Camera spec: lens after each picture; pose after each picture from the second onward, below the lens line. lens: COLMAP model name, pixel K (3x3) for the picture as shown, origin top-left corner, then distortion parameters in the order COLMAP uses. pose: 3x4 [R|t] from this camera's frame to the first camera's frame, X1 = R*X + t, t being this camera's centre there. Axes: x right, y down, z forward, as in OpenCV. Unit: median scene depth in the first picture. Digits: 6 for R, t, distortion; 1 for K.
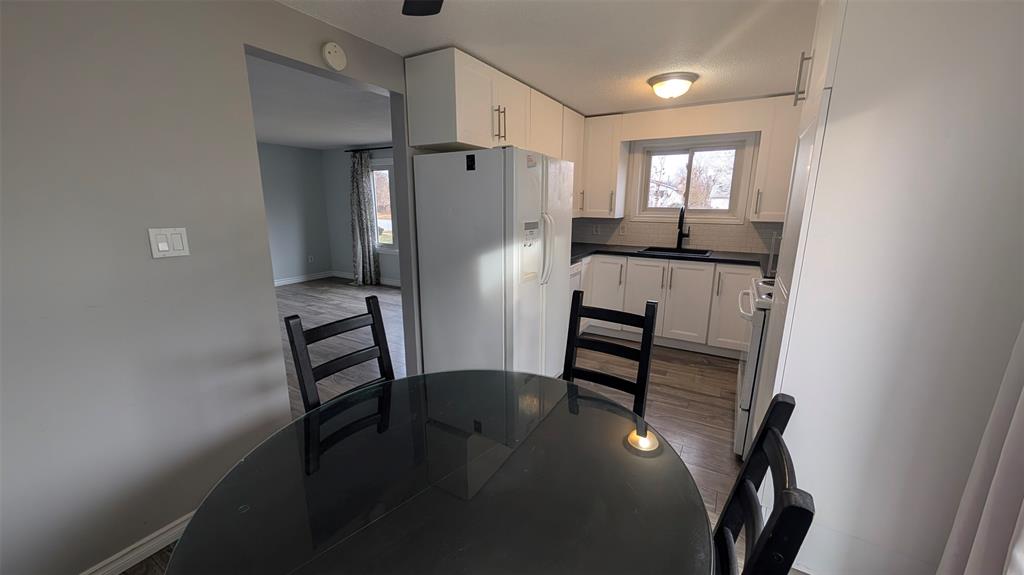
lens RADIAL K [[380.4, 0, 512.8], [0, 380.4, 284.9], [0, 0, 1]] dist [-0.002886, -0.000180]
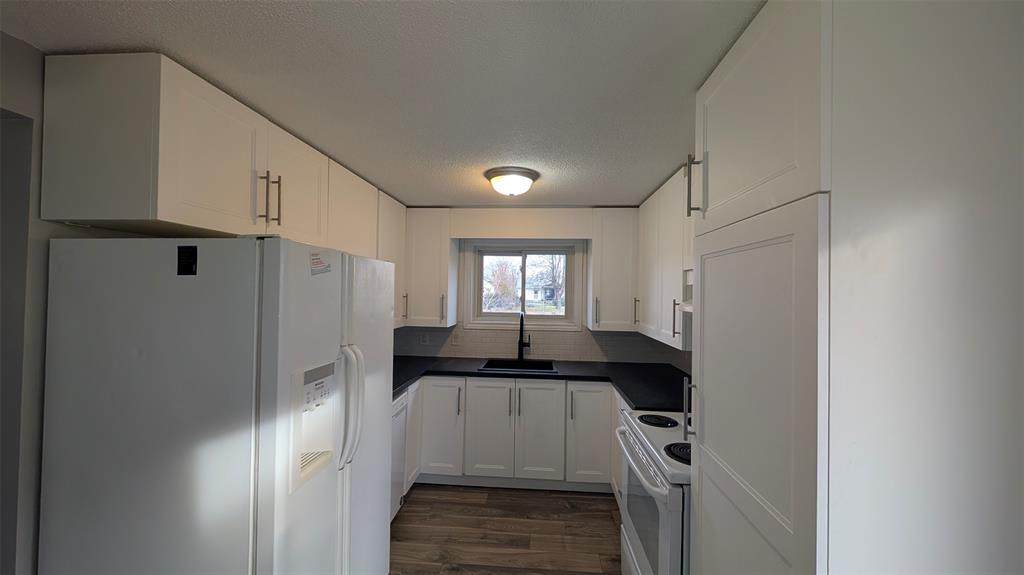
lens RADIAL K [[380.4, 0, 510.8], [0, 380.4, 287.0], [0, 0, 1]] dist [-0.002886, -0.000180]
pose [[0.898167, 0.015861, 0.439368, 0.045500], [0.082084, 0.975728, -0.203021, -0.119658], [-0.431924, 0.218412, 0.875064, 0.301860]]
